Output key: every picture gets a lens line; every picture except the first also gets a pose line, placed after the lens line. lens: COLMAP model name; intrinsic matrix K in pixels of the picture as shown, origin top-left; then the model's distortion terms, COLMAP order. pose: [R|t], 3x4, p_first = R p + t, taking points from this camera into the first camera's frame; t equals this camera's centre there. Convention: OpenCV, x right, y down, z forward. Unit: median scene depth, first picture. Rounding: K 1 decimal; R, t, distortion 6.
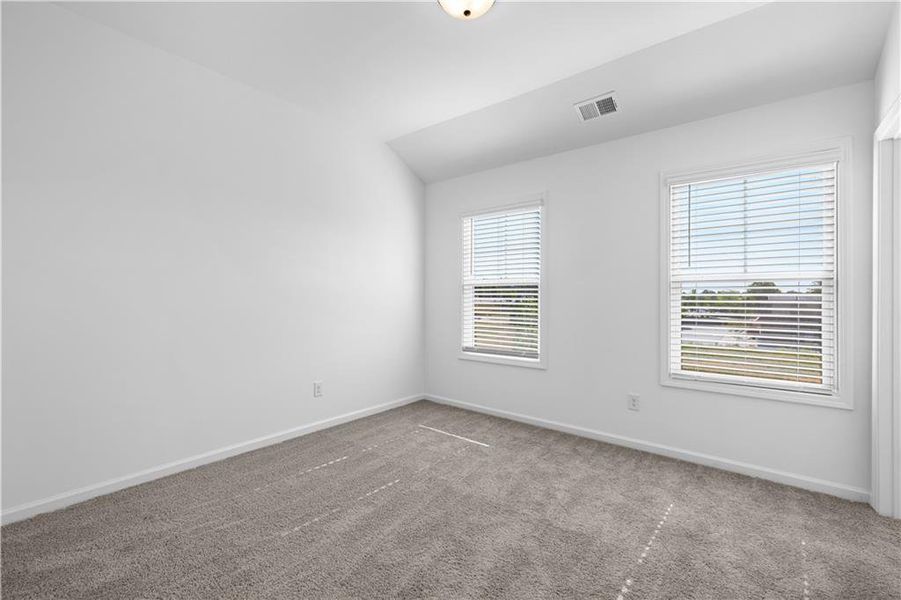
lens RADIAL K [[384.0, 0, 450.5], [0, 384.0, 300.0], [0, 0, 1]] dist [0.000514, -0.000004]
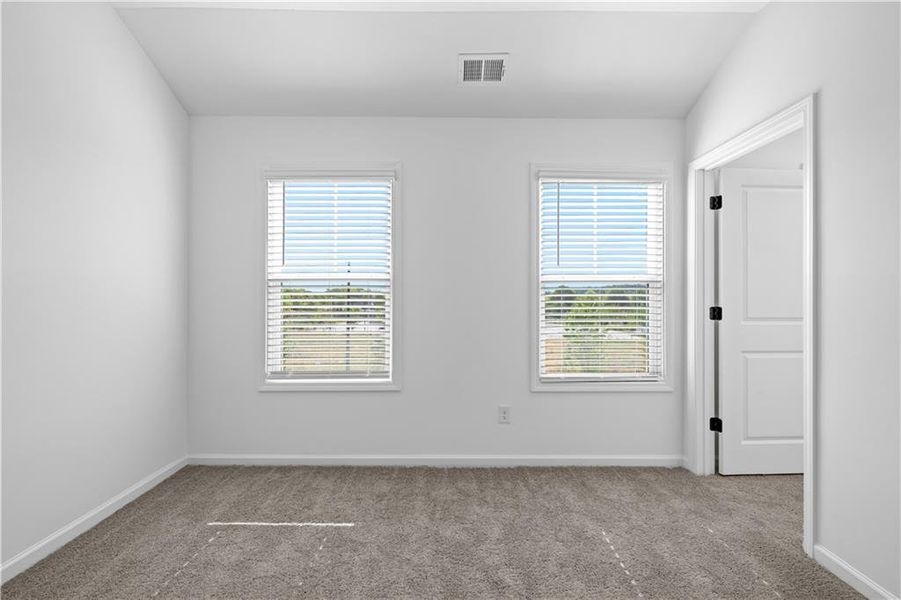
lens RADIAL K [[379.7, 0, 451.4], [0, 379.7, 298.3], [0, 0, 1]] dist [0.001256, 0.000312]
pose [[0.780247, -0.004479, 0.625455, -0.174469], [0.007283, 0.999972, -0.001925, -0.005039], [-0.625429, 0.006058, 0.780258, 0.384223]]
